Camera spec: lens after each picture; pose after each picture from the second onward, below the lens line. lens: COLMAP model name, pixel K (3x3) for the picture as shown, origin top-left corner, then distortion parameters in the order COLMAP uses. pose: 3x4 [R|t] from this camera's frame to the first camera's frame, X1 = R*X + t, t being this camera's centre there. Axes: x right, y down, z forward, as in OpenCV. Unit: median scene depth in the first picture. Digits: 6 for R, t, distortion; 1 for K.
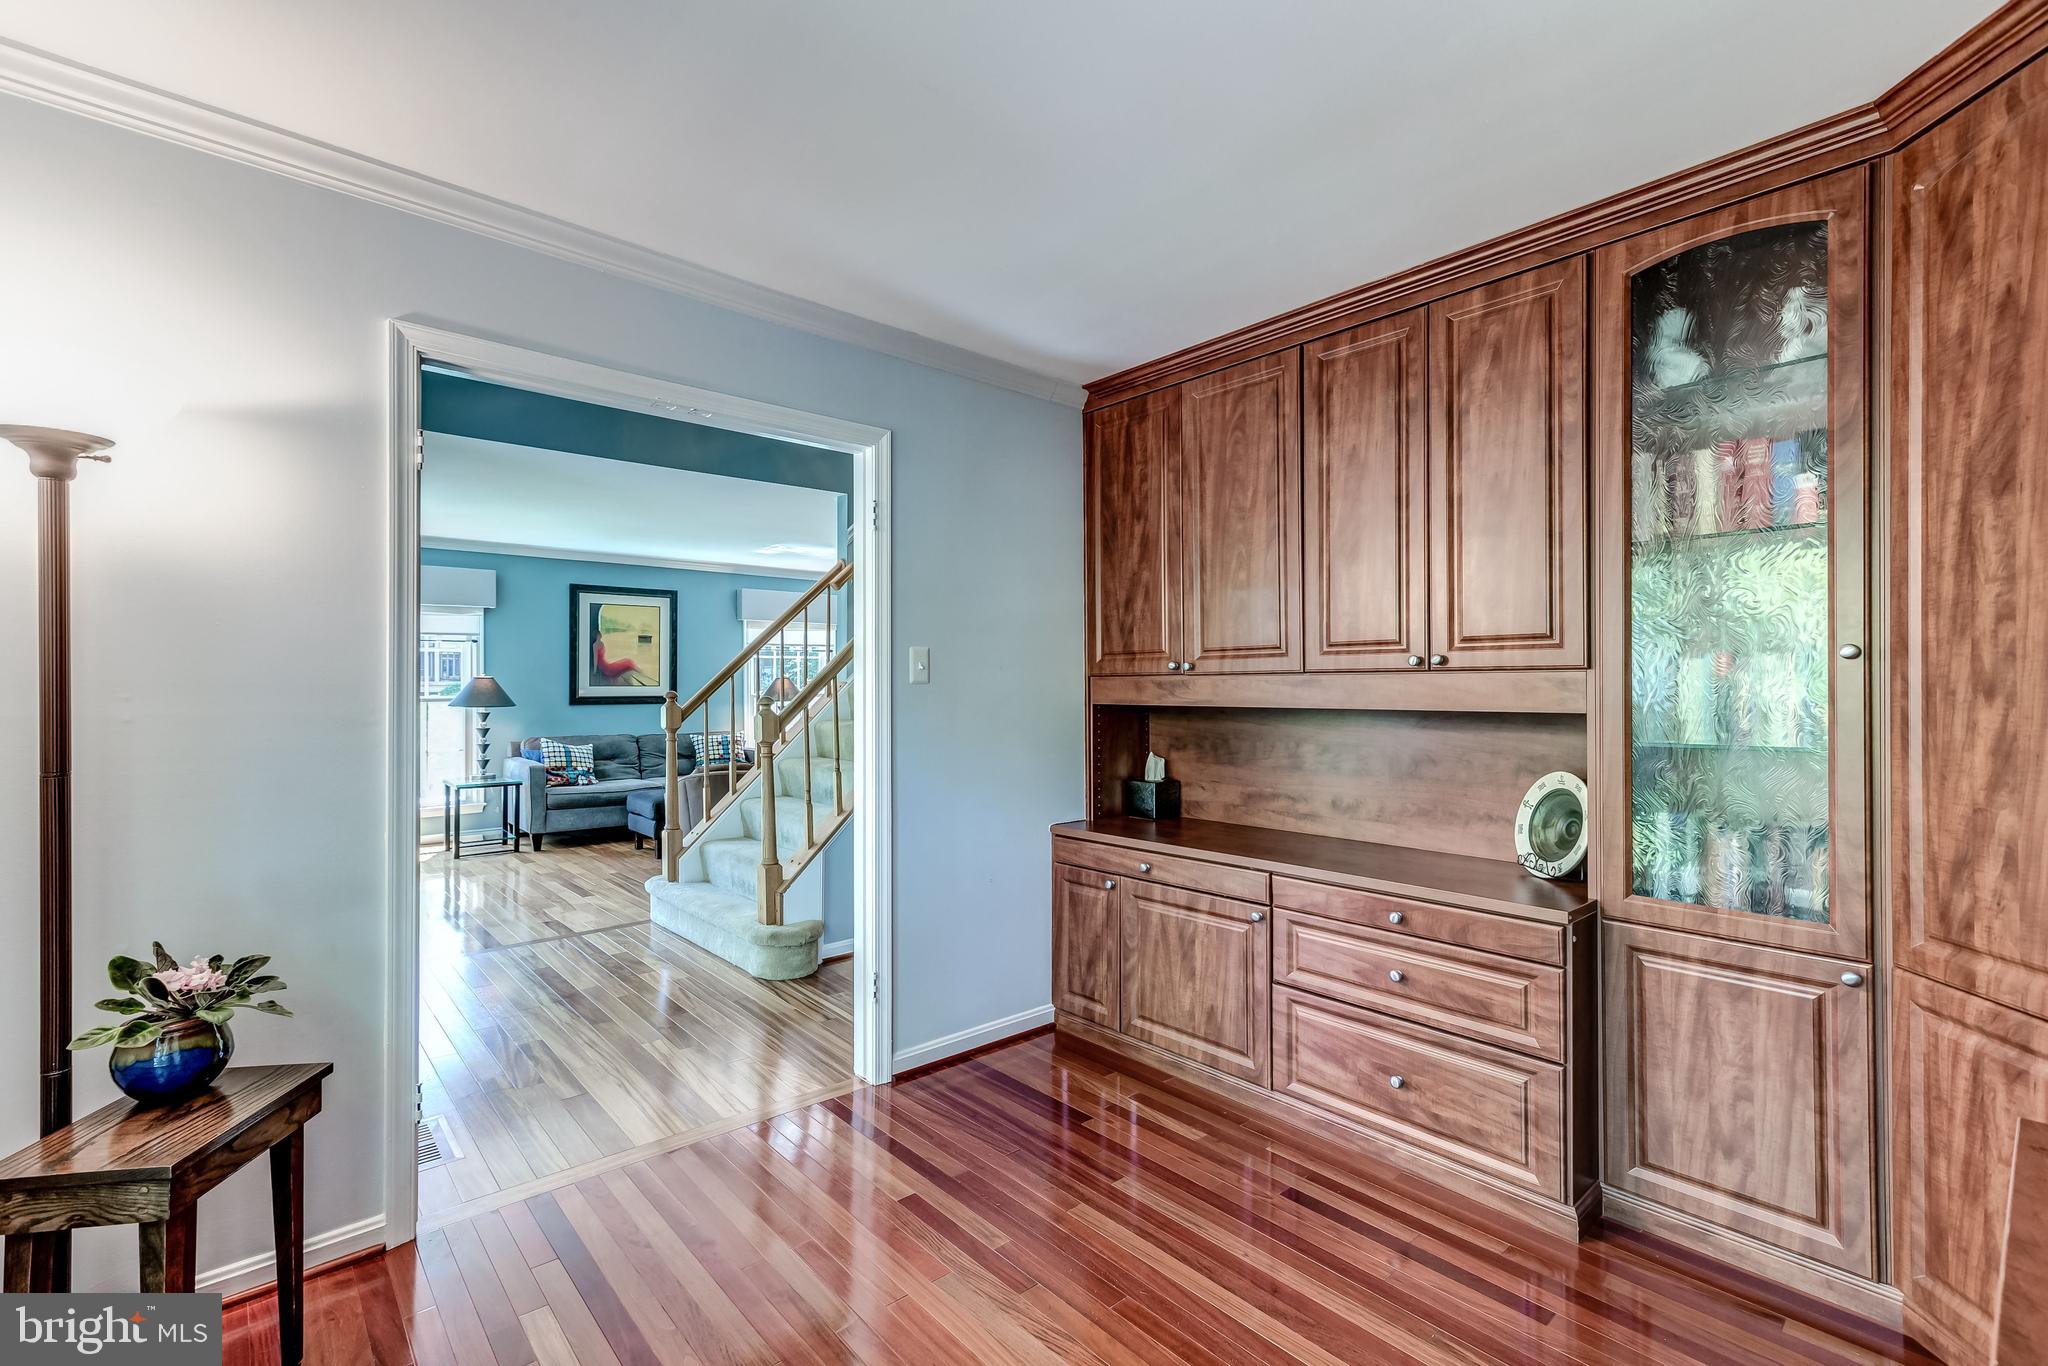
lens RADIAL K [[894.2, 0, 1025.2], [0, 894.2, 680.2], [0, 0, 1]] dist [0.000278, 0.000150]
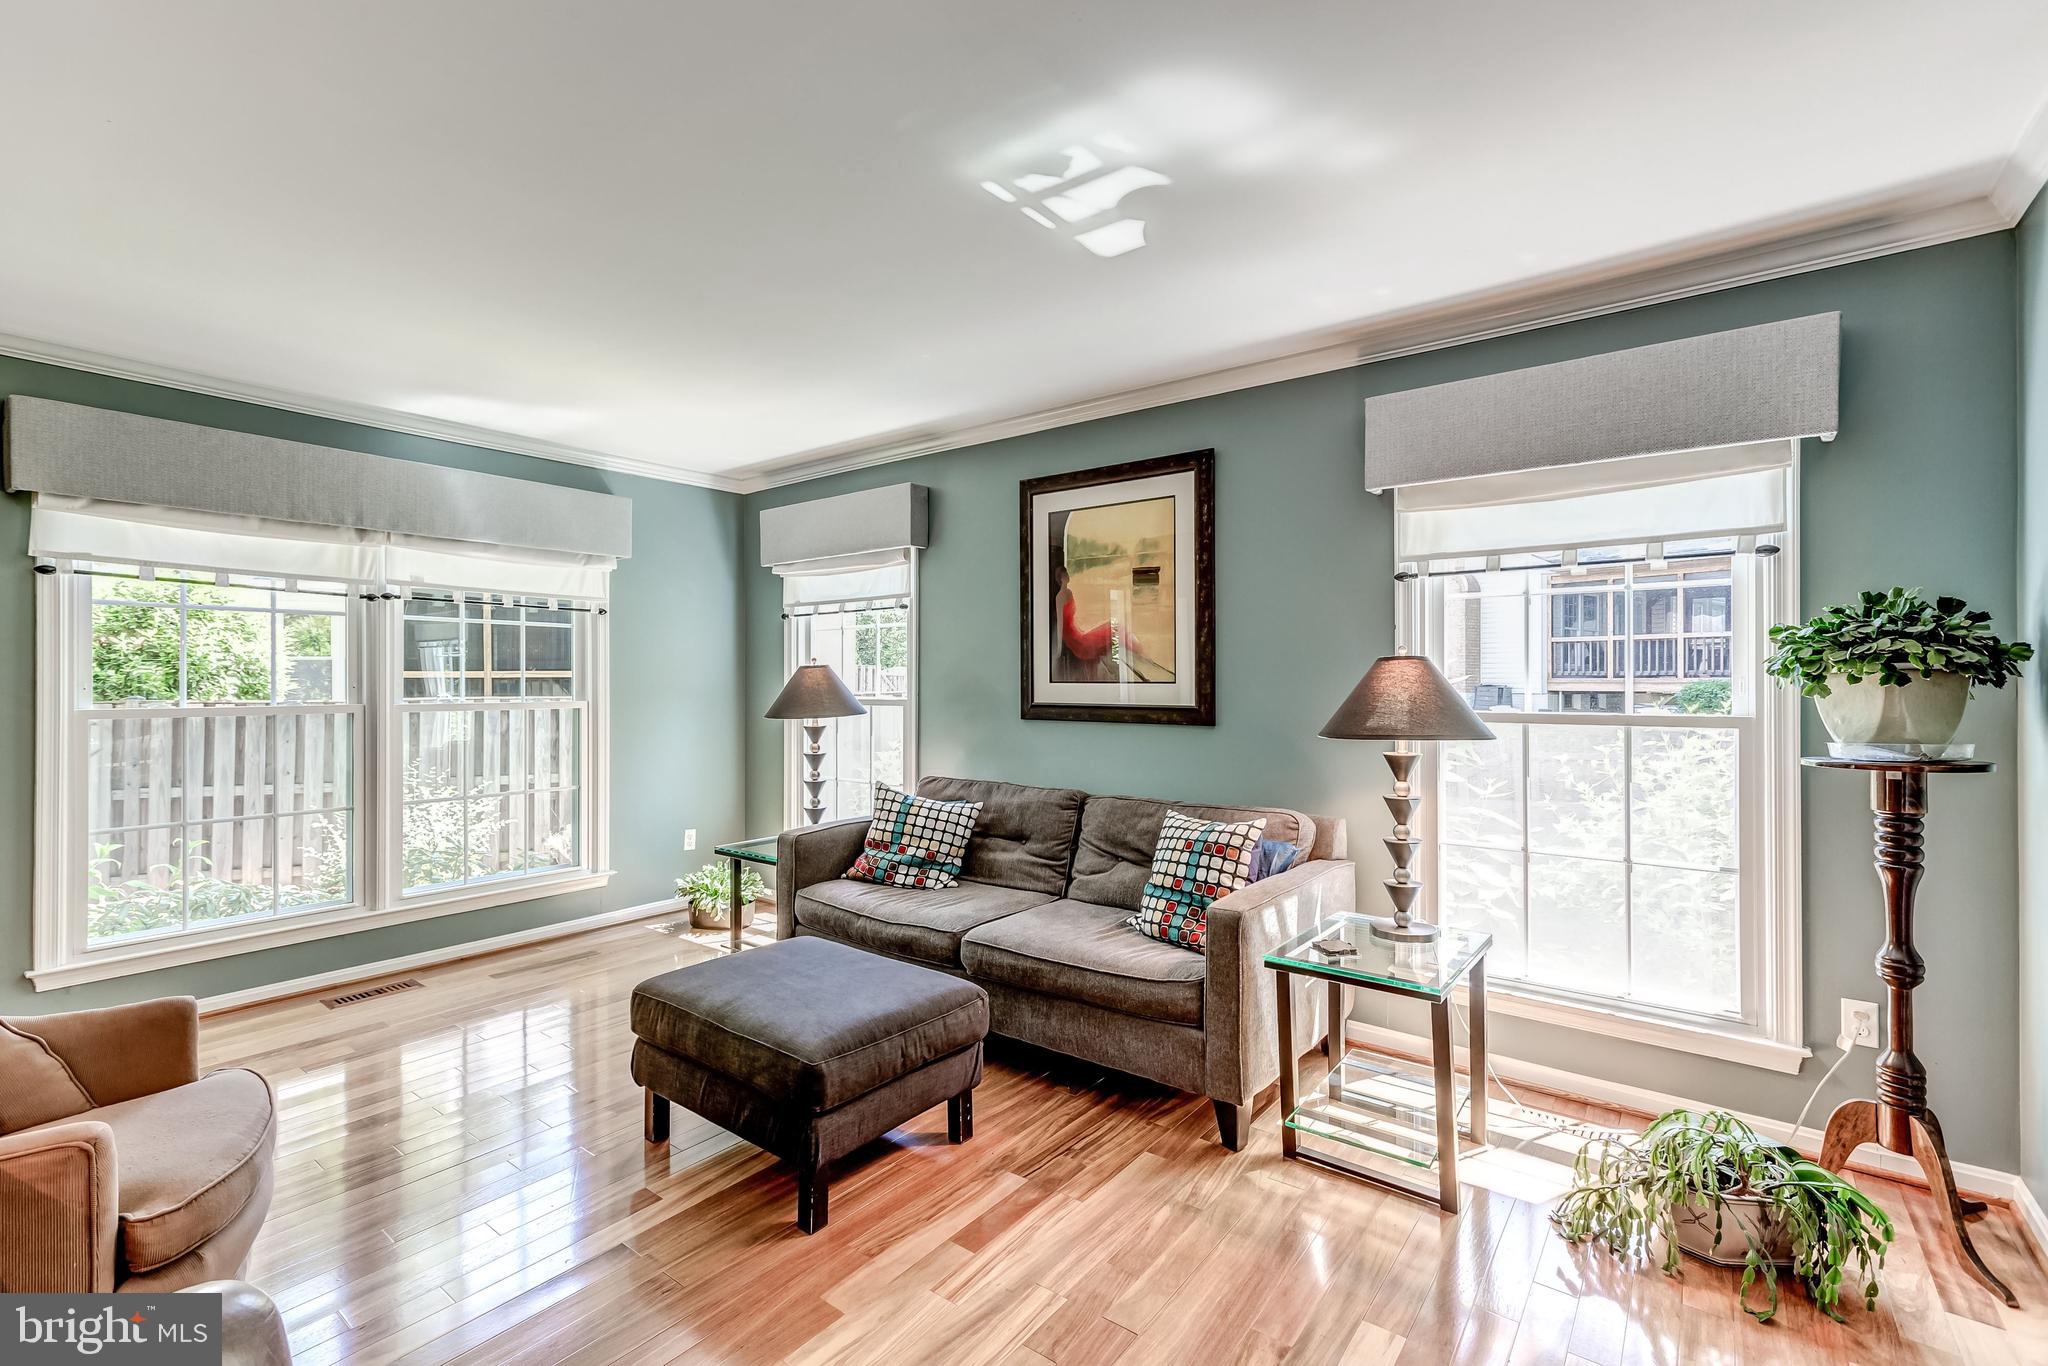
lens RADIAL K [[894.2, 0, 1025.0], [0, 894.2, 678.9], [0, 0, 1]] dist [0.000278, 0.000150]
pose [[0.182137, -0.000624, -0.983273, -0.007666], [-0.000695, 0.999999, -0.000763, 0.005049], [0.983273, 0.000822, 0.182137, 0.892311]]
